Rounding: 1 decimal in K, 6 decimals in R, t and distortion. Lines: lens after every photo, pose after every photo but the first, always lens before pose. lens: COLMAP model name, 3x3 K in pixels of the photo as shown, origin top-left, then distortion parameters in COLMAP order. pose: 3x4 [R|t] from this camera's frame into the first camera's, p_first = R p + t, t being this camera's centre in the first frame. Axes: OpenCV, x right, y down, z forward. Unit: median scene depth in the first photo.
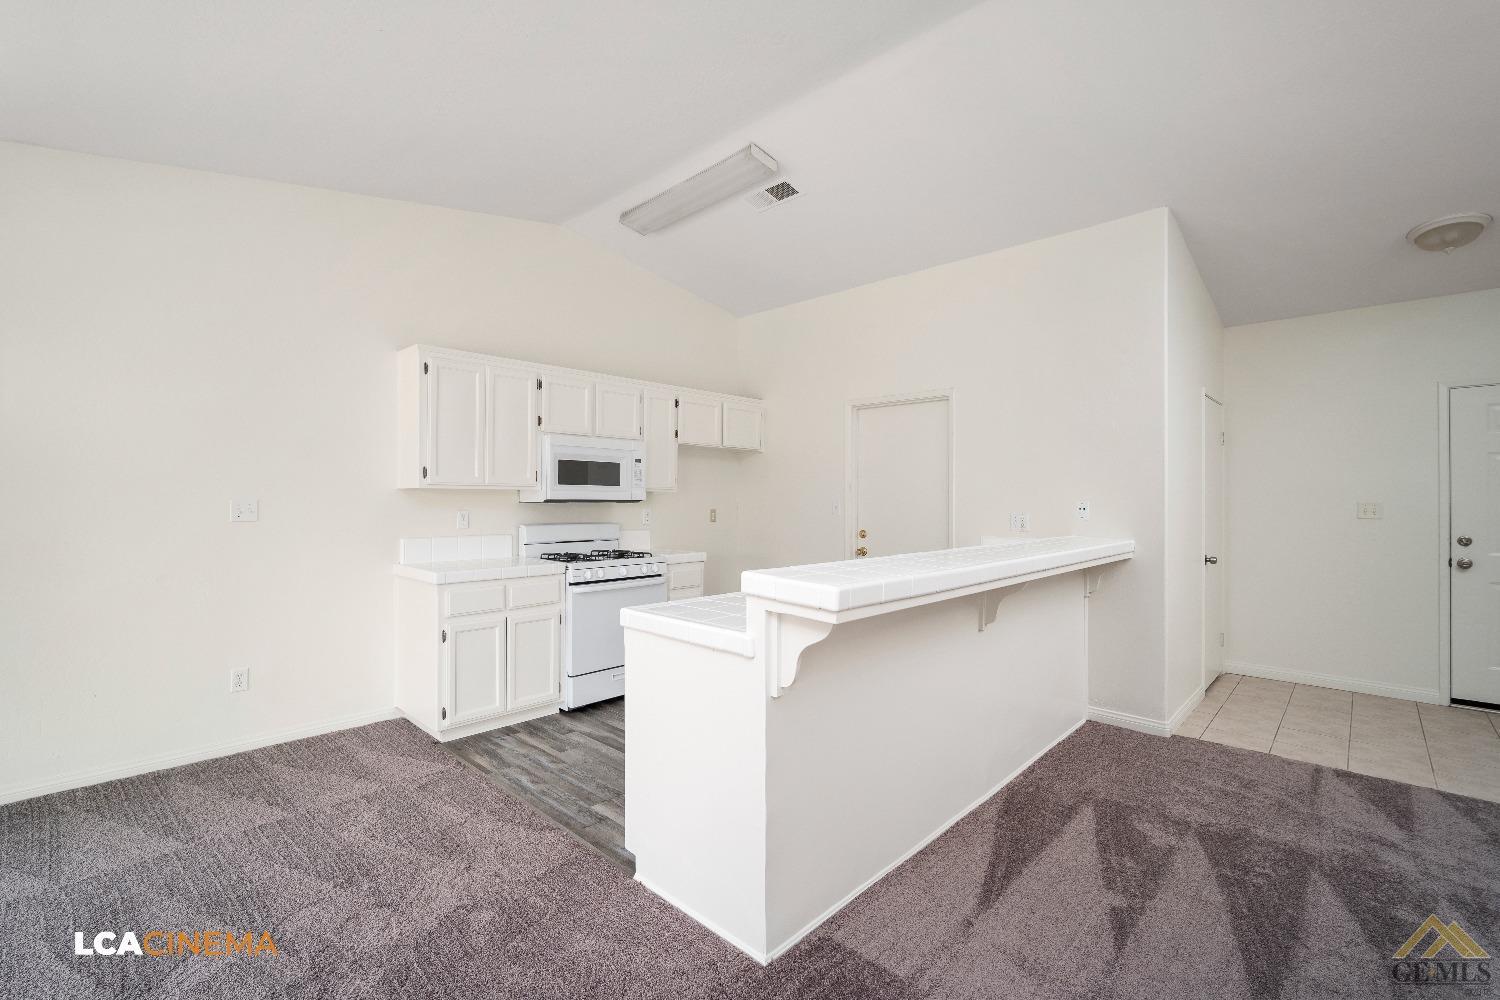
lens RADIAL K [[653.9, 0, 751.7], [0, 653.9, 500.6], [0, 0, 1]] dist [-0.002890, 0.000258]
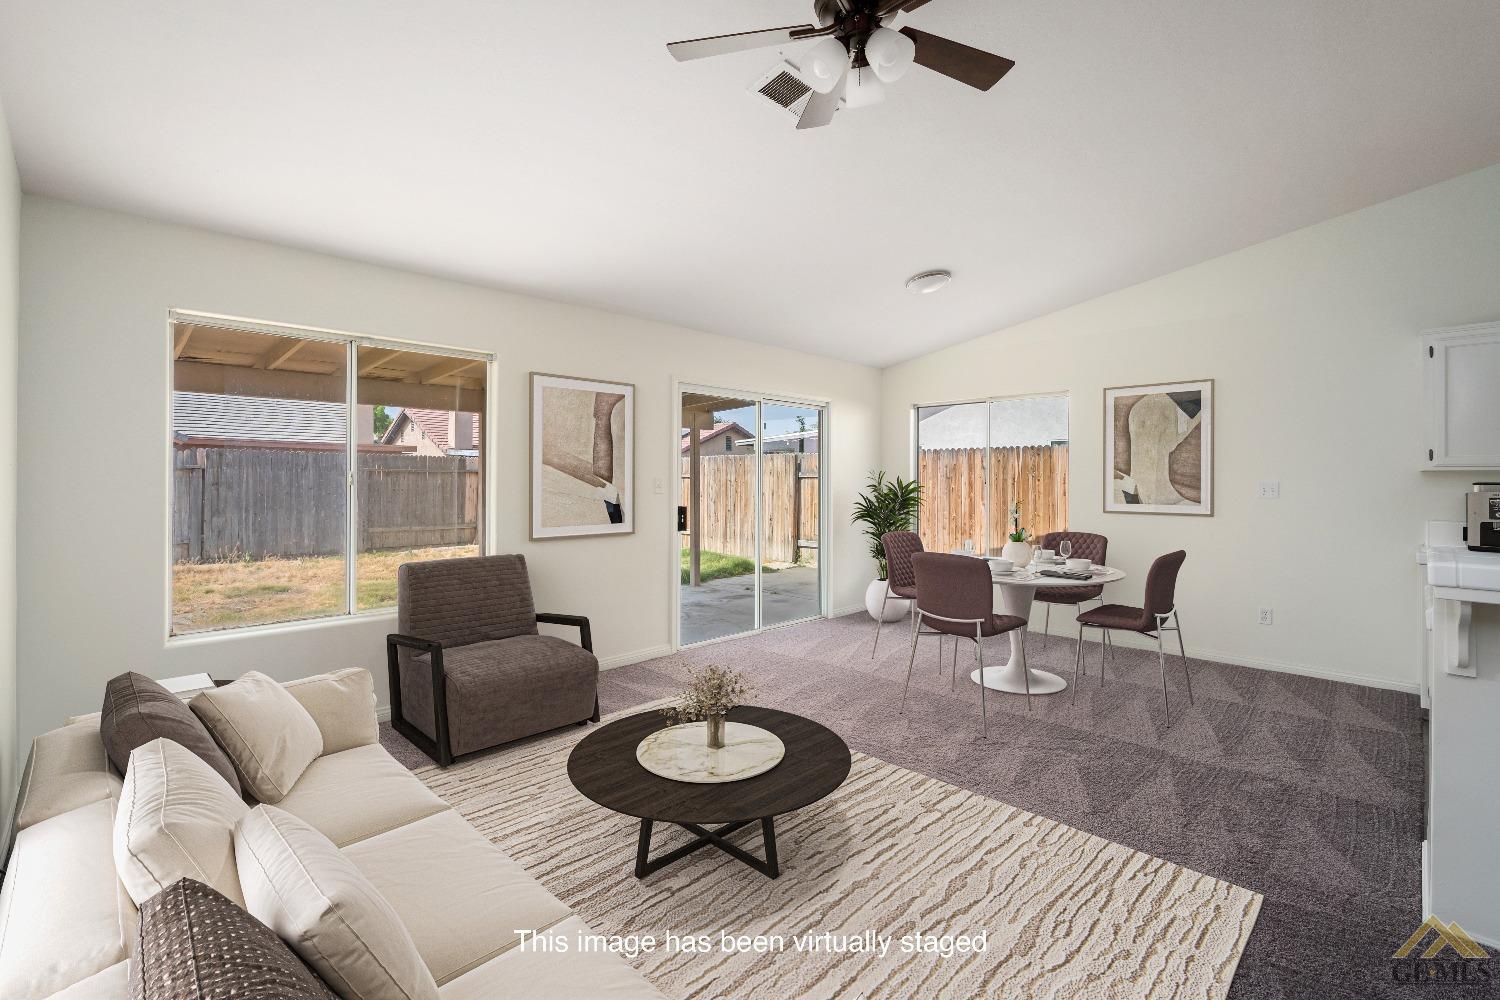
lens RADIAL K [[695.9, 0, 754.2], [0, 695.9, 488.4], [0, 0, 1]] dist [-0.001200, -0.000158]
pose [[-0.007909, 0.010208, -0.999917, 0.521285], [-0.007002, 0.999923, 0.010264, 0.004740], [0.999944, 0.007083, -0.007837, -0.031966]]
